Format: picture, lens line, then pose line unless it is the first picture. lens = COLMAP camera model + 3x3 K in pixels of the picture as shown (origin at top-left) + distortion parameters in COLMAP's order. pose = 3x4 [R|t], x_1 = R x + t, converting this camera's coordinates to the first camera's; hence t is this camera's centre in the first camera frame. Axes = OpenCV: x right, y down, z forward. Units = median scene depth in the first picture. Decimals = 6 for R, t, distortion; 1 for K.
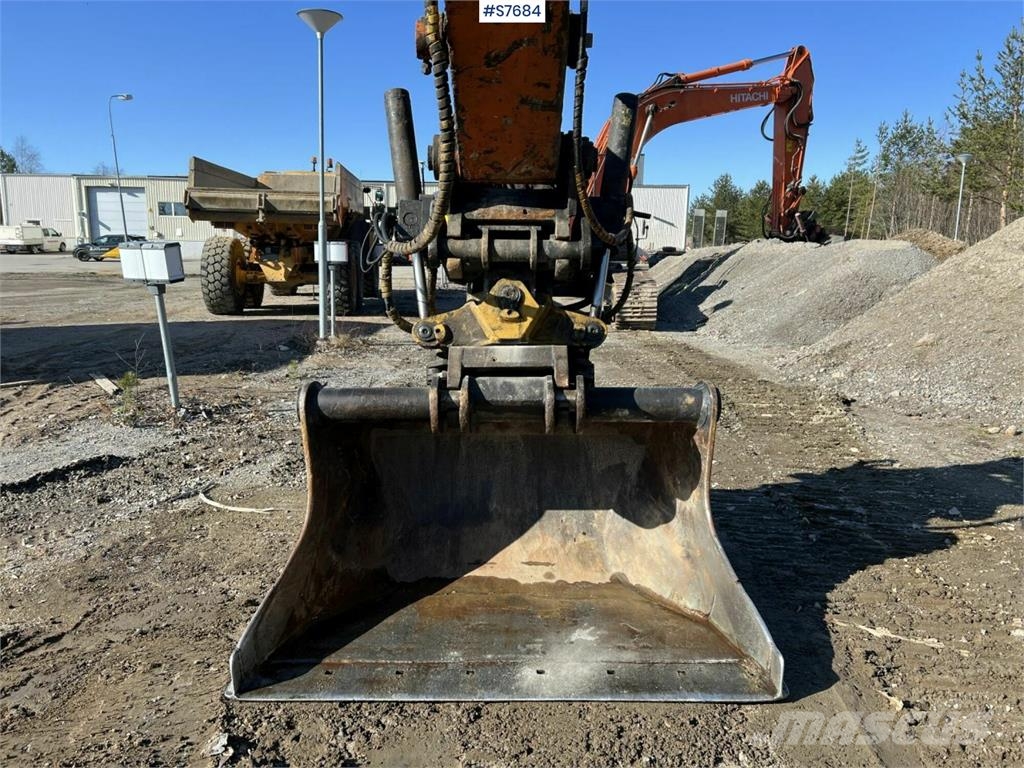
lens RADIAL K [[769.9, 0, 520.5], [0, 769.9, 382.2], [0, 0, 1]] dist [0.067338, -0.083013]
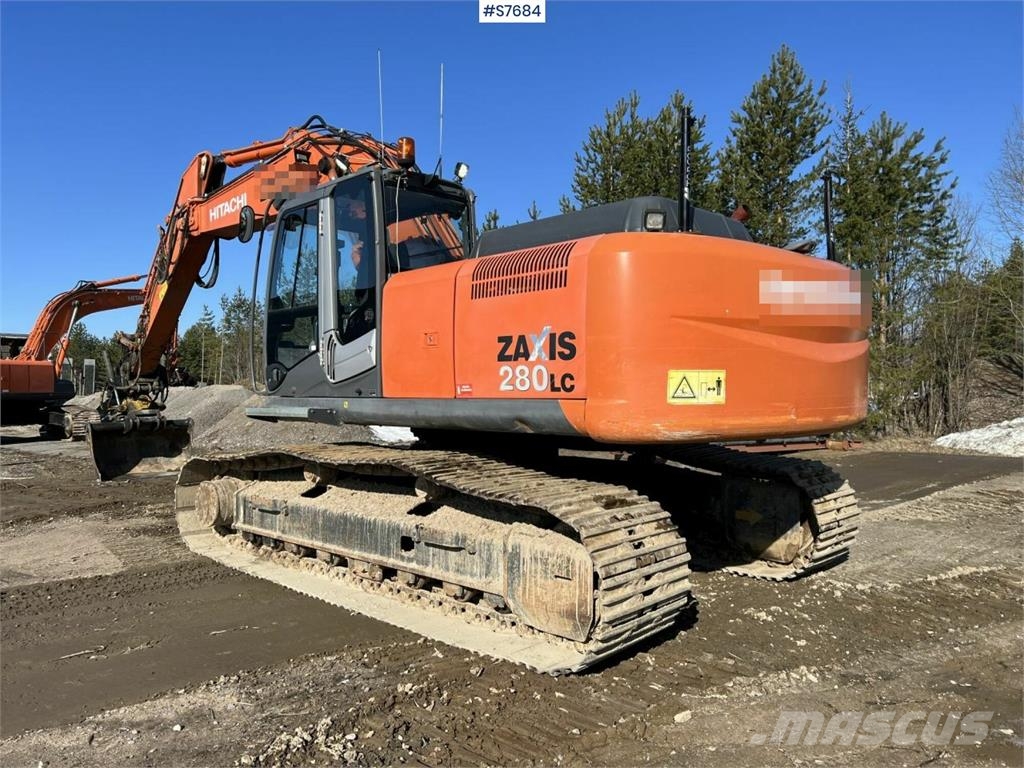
lens RADIAL K [[769.3, 0, 504.5], [0, 769.3, 380.4], [0, 0, 1]] dist [0.059438, -0.053481]
pose [[0.720772, -0.007111, 0.693136, -1.336736], [0.135170, 0.982193, -0.130483, 0.534450], [-0.679866, 0.187740, 0.708898, -2.957914]]
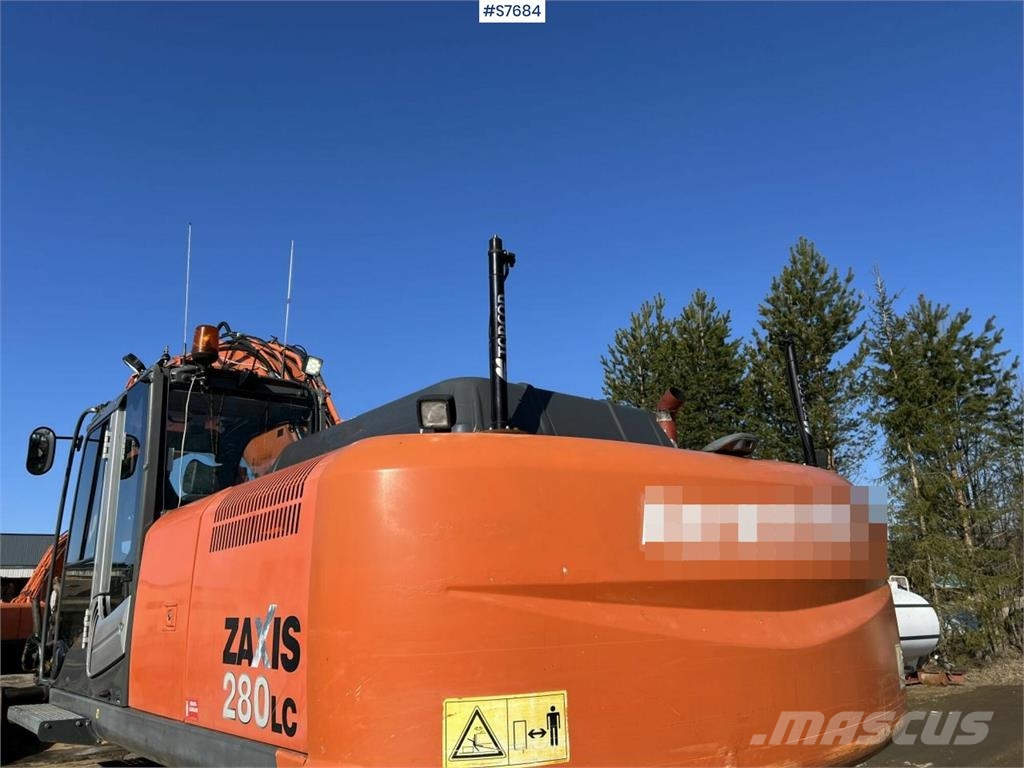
lens RADIAL K [[766.4, 0, 507.9], [0, 766.4, 385.0], [0, 0, 1]] dist [0.066373, -0.067924]
pose [[0.778185, 0.128955, 0.614654, -0.724311], [0.158754, 0.906519, -0.391179, 0.425794], [-0.607639, 0.401989, 0.684967, -2.837880]]
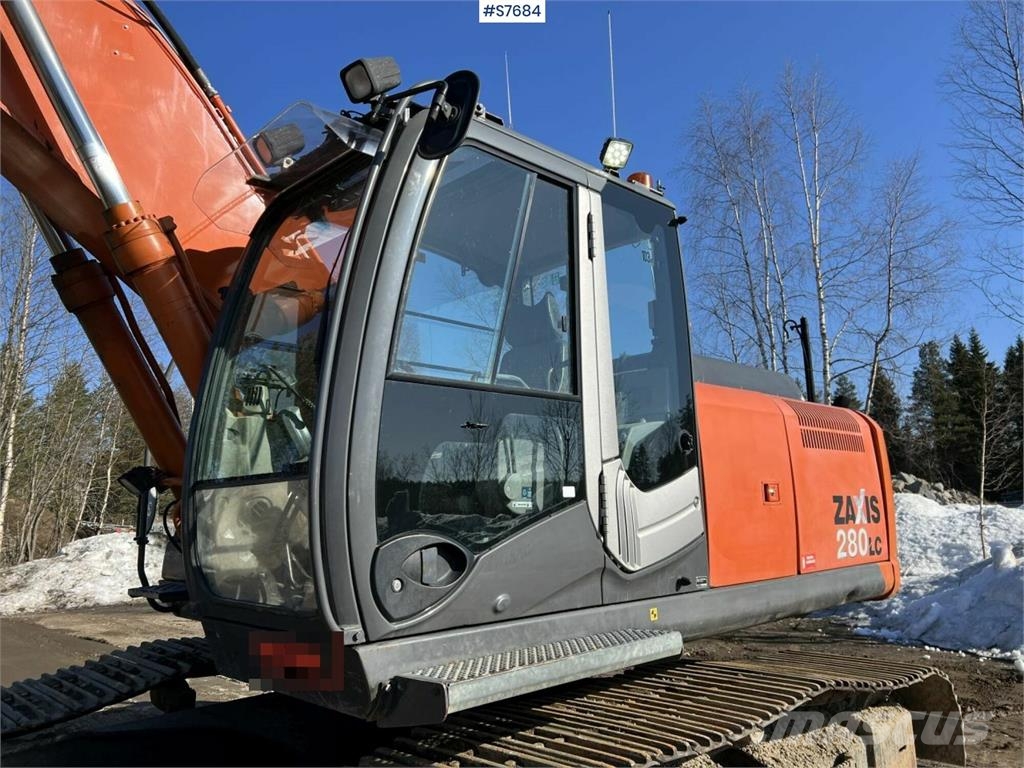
lens RADIAL K [[770.3, 0, 505.4], [0, 770.3, 377.0], [0, 0, 1]] dist [0.072609, -0.085904]
pose [[-0.692385, 0.128423, 0.710007, -0.946991], [0.144671, 0.988759, -0.037762, 0.085263], [-0.706876, 0.076572, -0.703181, -0.879007]]
